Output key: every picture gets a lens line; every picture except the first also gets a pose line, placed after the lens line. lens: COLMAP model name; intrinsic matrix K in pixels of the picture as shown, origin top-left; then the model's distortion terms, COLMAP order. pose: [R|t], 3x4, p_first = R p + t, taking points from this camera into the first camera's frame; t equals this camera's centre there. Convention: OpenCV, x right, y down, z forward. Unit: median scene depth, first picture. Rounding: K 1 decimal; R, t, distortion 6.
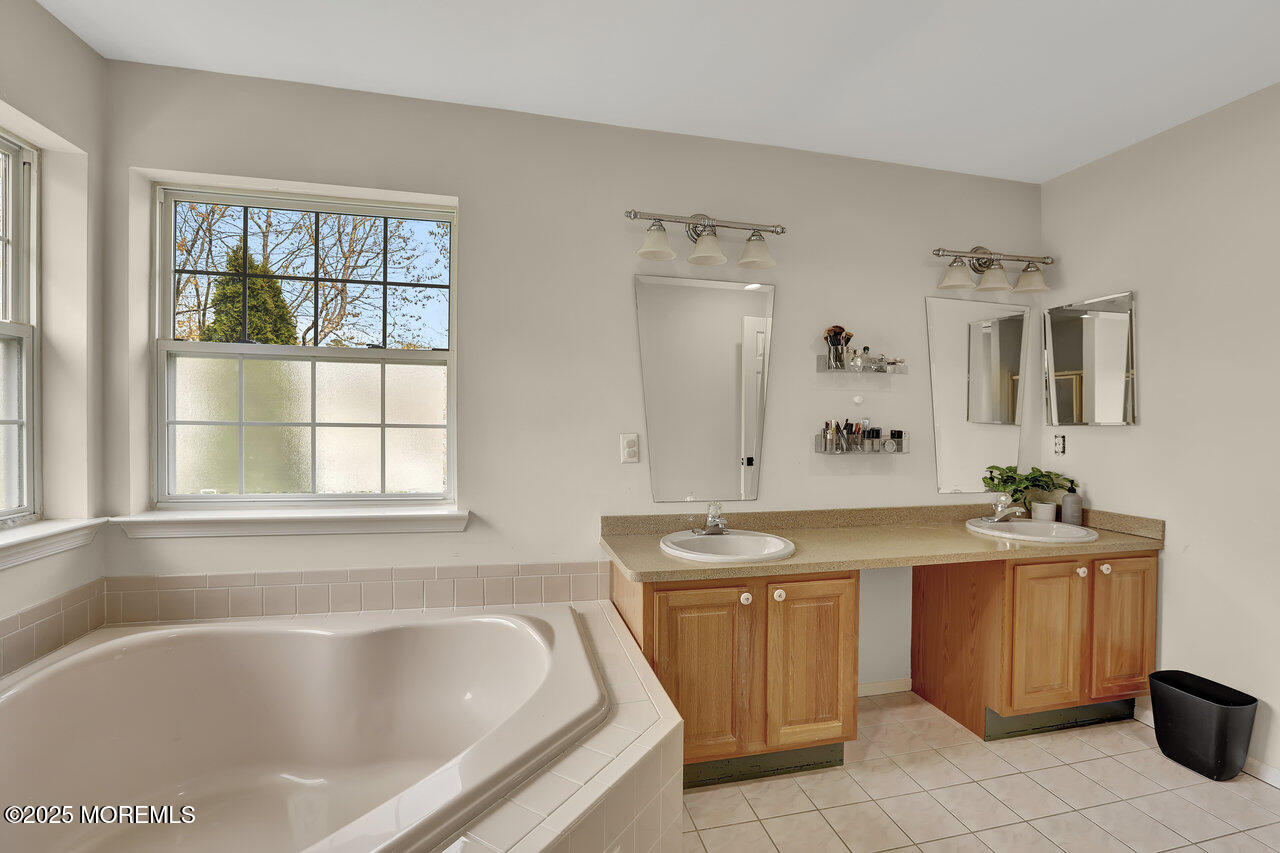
lens RADIAL K [[582.1, 0, 647.2], [0, 582.1, 424.6], [0, 0, 1]] dist [-0.018521, -0.000126]
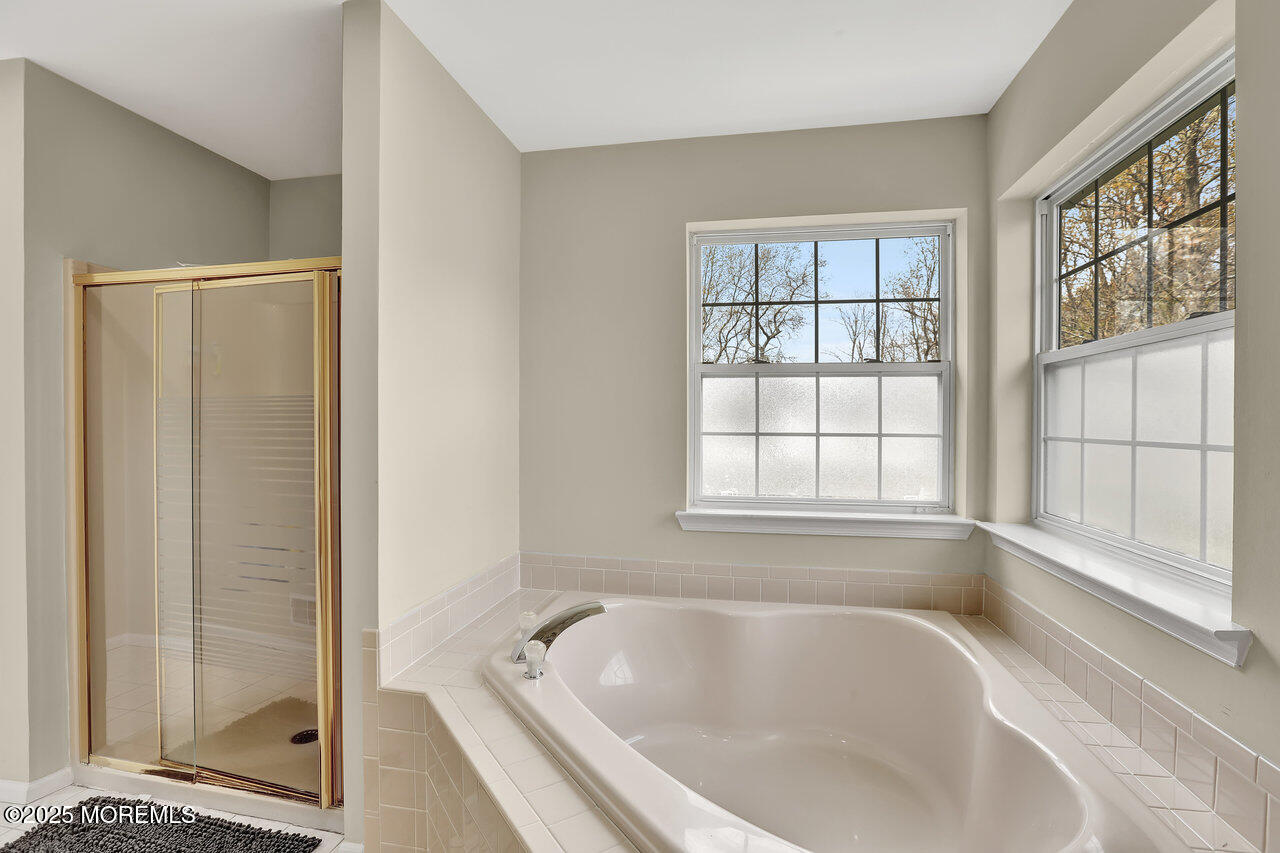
lens RADIAL K [[582.1, 0, 647.2], [0, 582.1, 424.6], [0, 0, 1]] dist [-0.018521, -0.000126]
pose [[-0.405549, -0.017125, -0.913913, 0.329361], [-0.012152, 0.999837, -0.013342, -0.002033], [0.913992, 0.005695, -0.405692, 0.737284]]
